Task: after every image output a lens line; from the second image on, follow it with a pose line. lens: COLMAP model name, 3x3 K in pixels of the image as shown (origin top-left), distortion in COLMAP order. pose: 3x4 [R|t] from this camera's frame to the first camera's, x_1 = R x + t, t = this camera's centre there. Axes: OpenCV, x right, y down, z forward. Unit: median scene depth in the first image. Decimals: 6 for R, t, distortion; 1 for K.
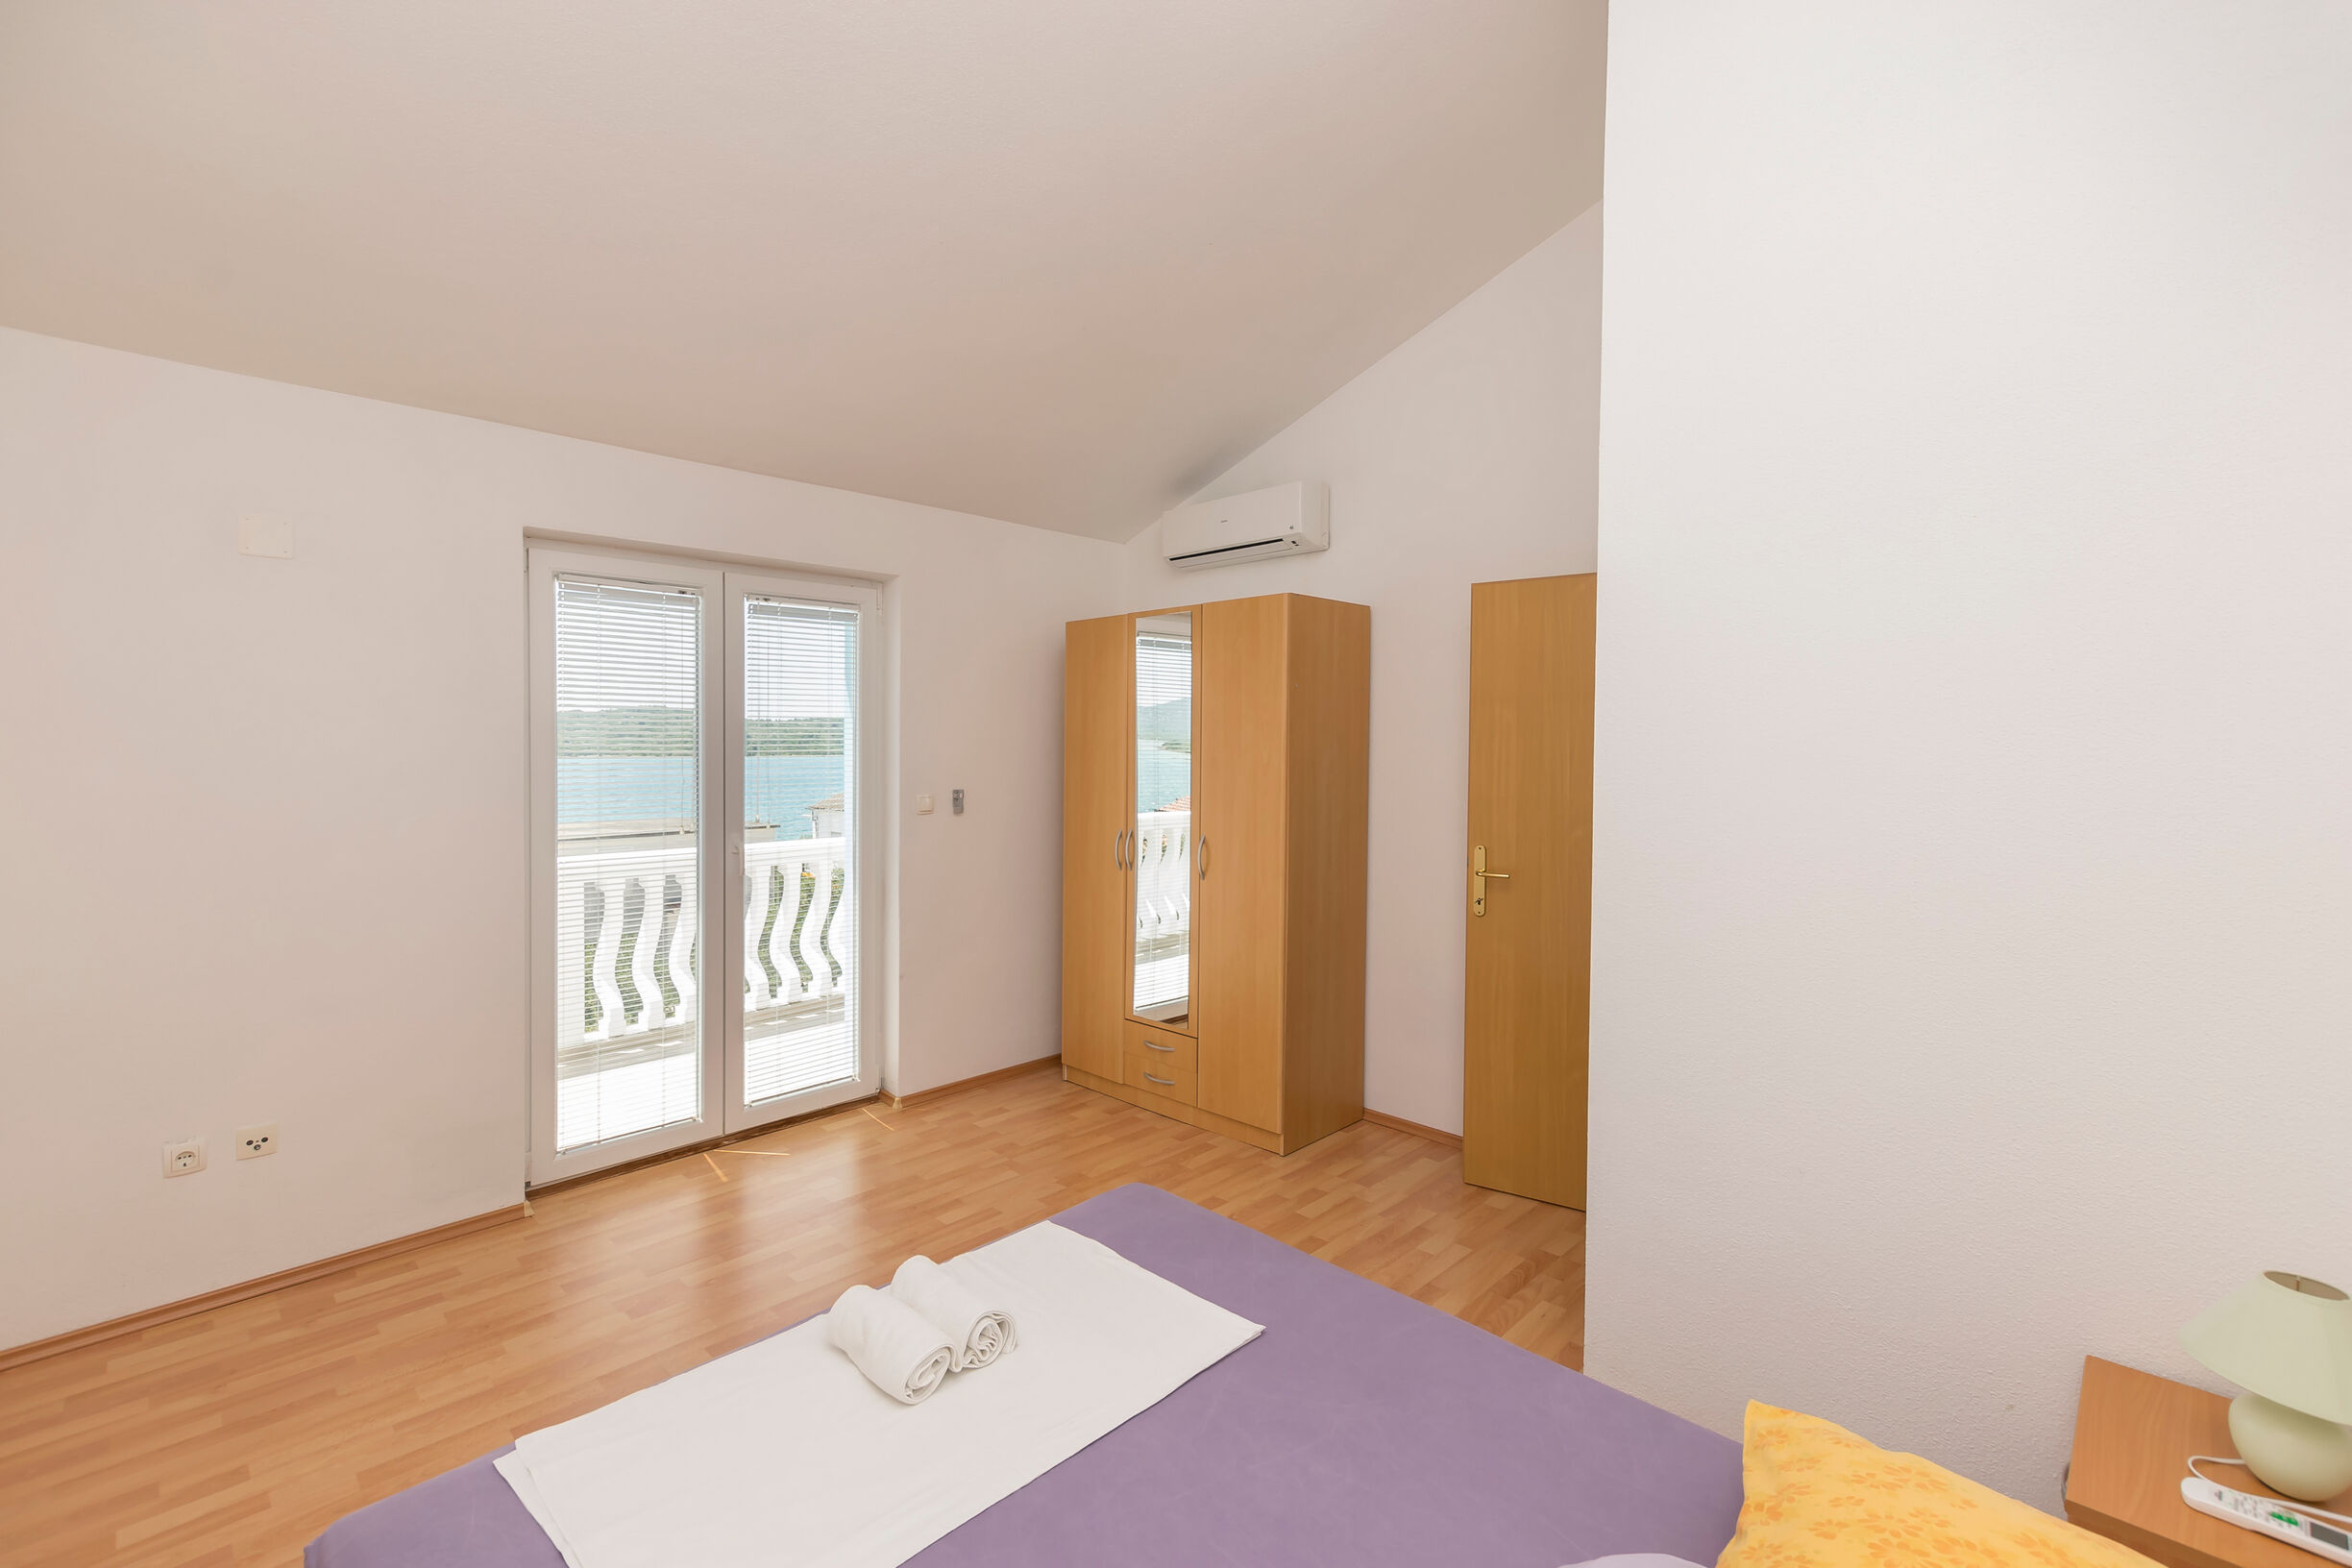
lens RADIAL K [[1013.3, 0, 1176.0], [0, 1013.3, 784.0], [0, 0, 1]] dist [0.000490, 0.000147]
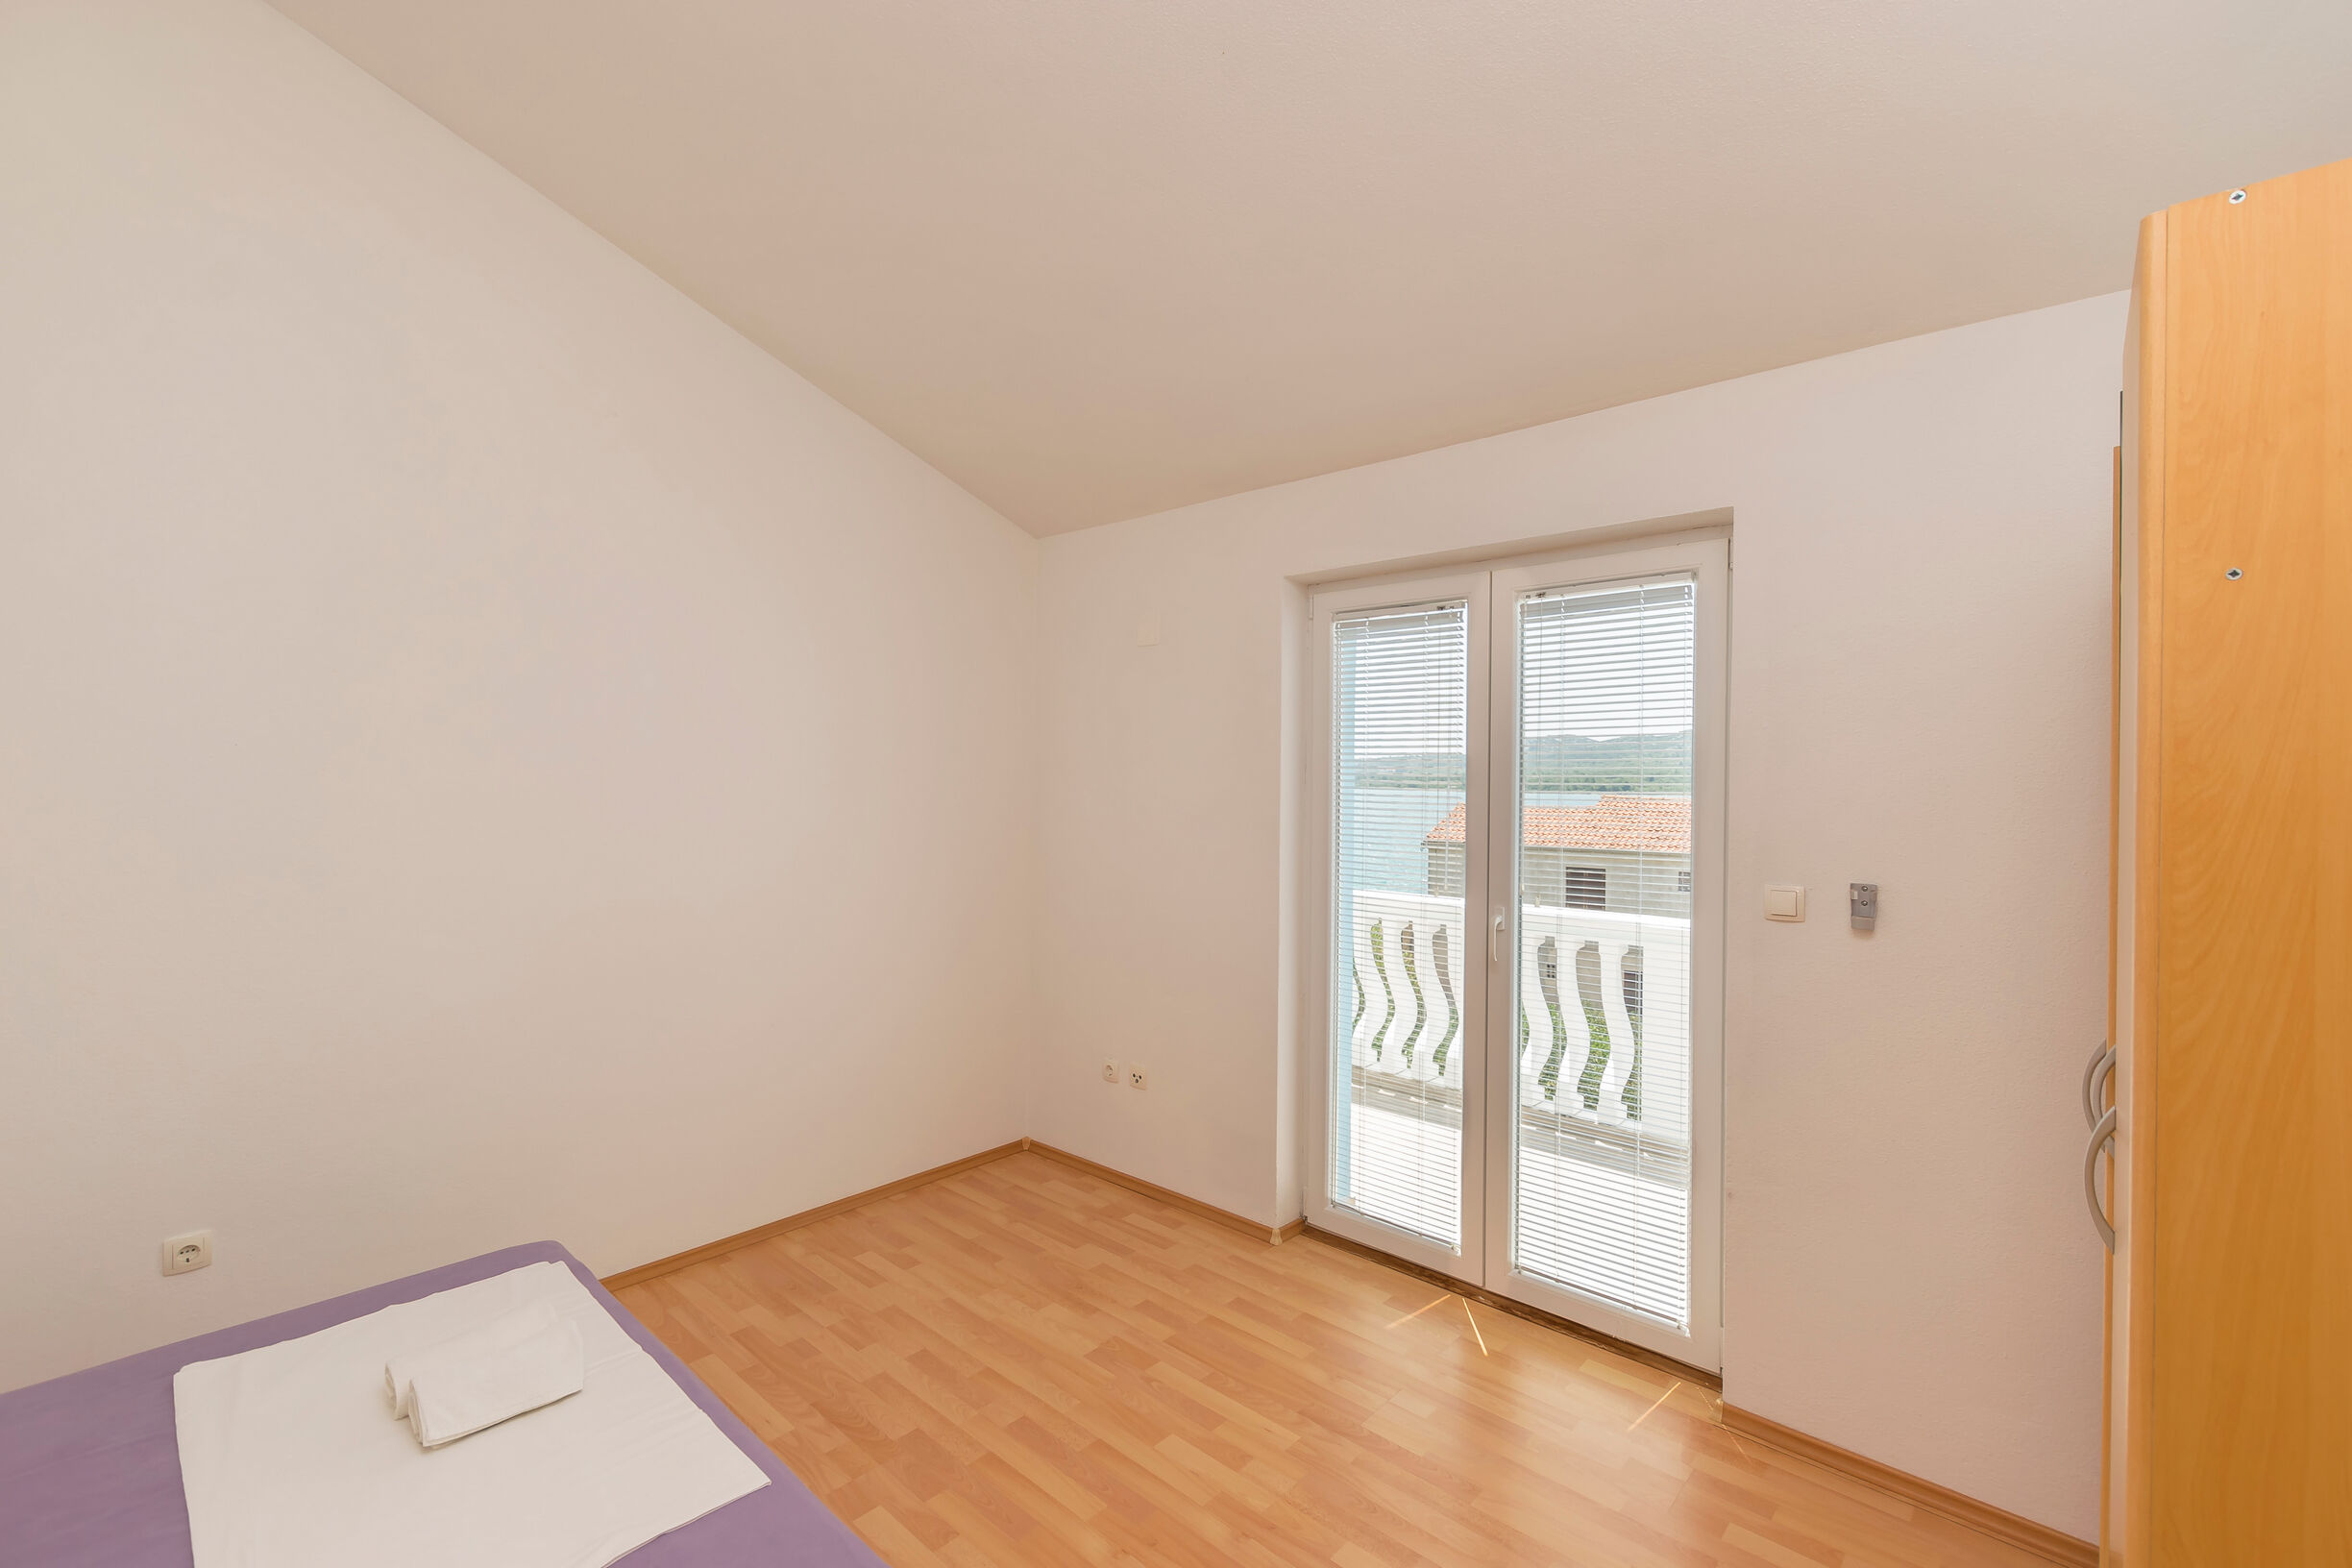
lens RADIAL K [[1013.3, 0, 1176.0], [0, 1013.3, 784.0], [0, 0, 1]] dist [0.000490, 0.000147]
pose [[0.033495, 0.004808, -0.999427, 0.347780], [-0.050152, 0.998737, 0.003124, -0.035166], [0.998180, 0.050018, 0.033694, 0.761784]]
